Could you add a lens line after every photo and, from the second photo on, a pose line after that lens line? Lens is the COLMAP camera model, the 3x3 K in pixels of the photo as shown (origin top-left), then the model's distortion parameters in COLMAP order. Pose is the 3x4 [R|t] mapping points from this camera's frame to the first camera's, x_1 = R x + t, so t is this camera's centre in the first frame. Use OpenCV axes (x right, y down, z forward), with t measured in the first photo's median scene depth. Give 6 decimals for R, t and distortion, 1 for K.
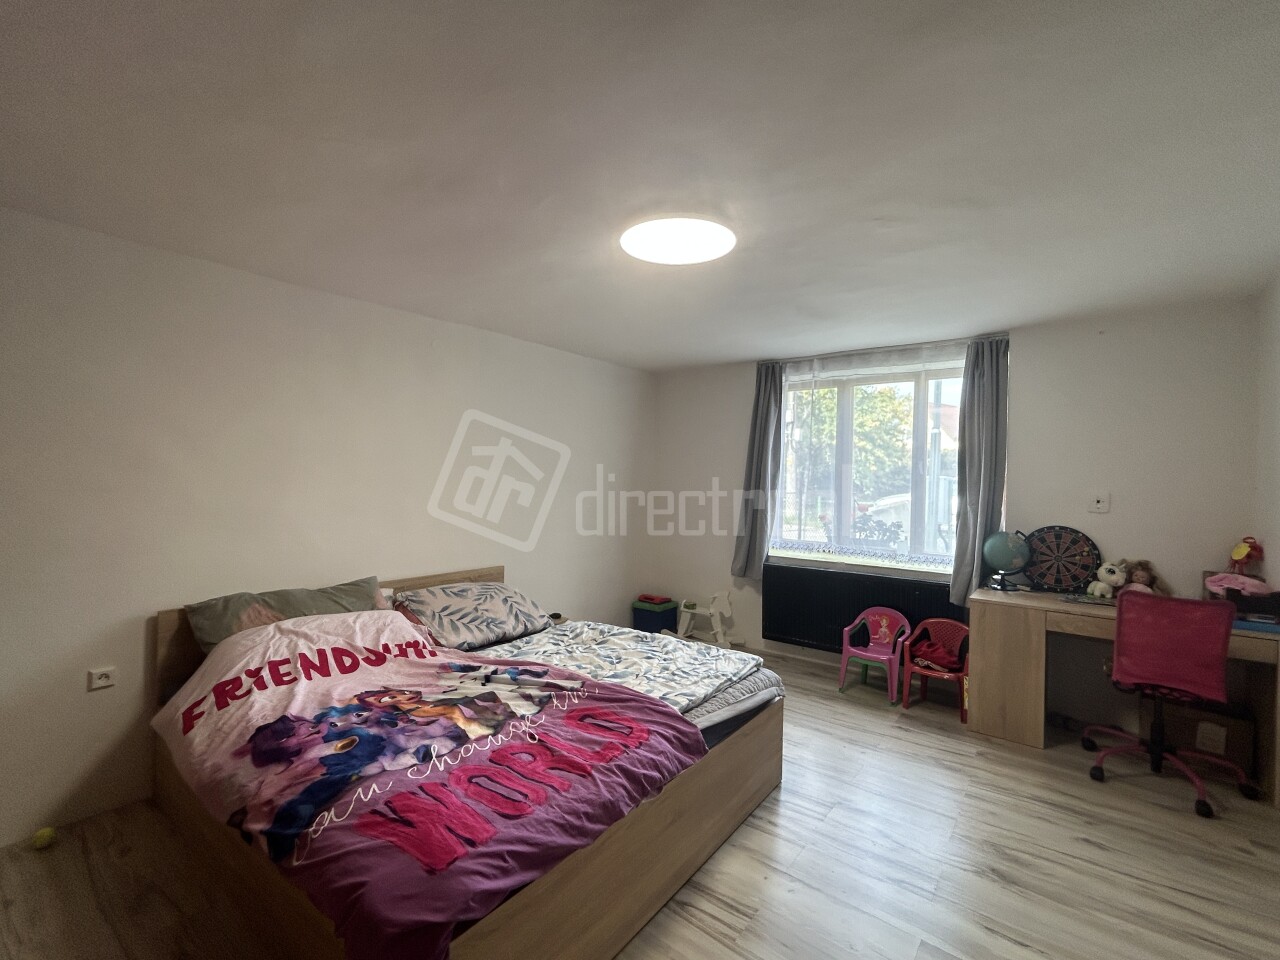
lens RADIAL K [[558.5, 0, 640.0], [0, 558.5, 480.0], [0, 0, 1]] dist [0.000476, 0.000110]
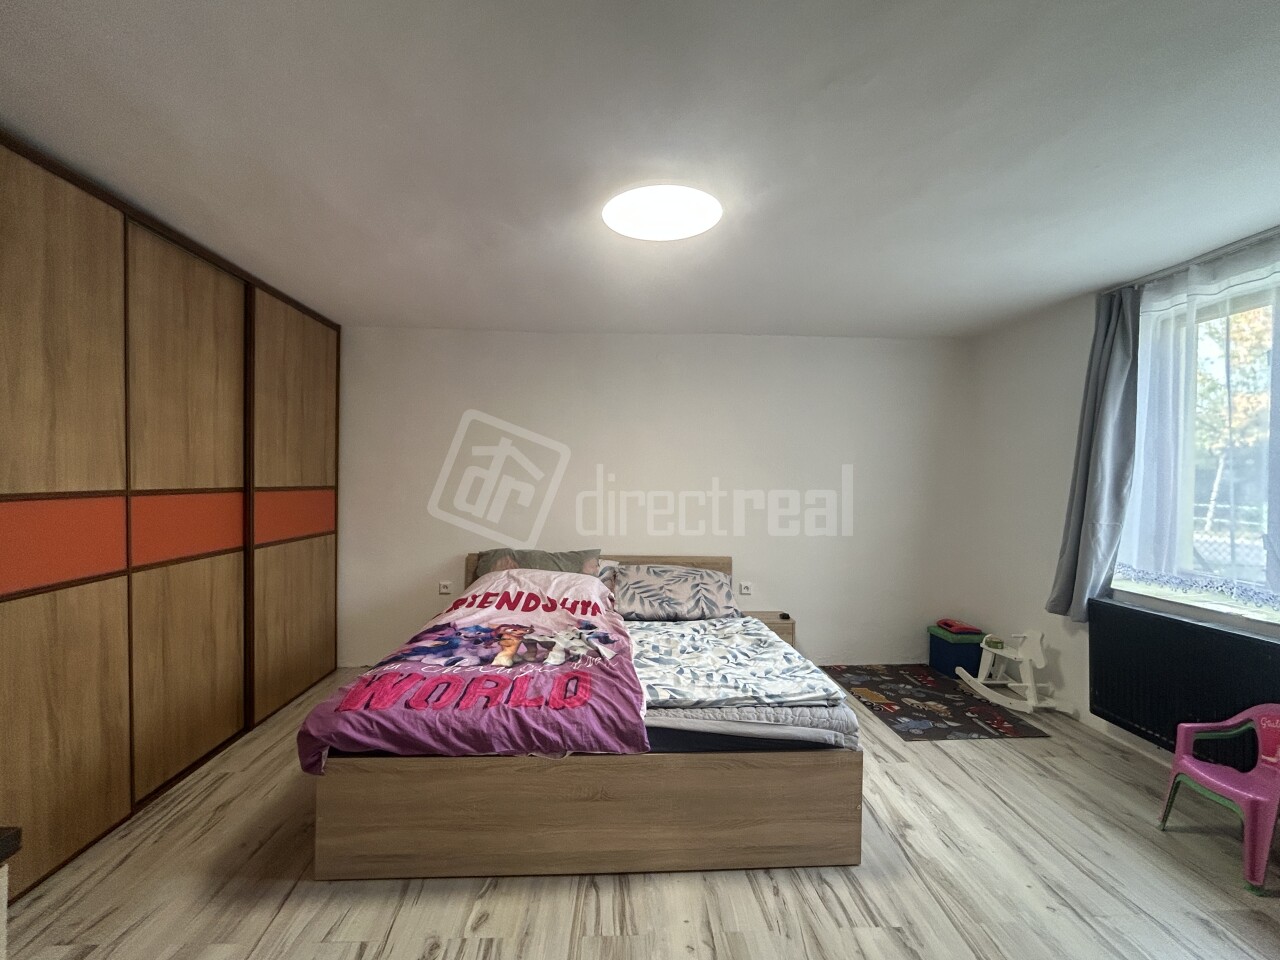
lens RADIAL K [[558.5, 0, 640.0], [0, 558.5, 480.0], [0, 0, 1]] dist [0.000476, 0.000110]
pose [[0.653825, -0.005538, -0.756625, 0.698860], [-0.004594, 0.999926, -0.011288, 0.038902], [0.756631, 0.010856, 0.653751, 0.318204]]
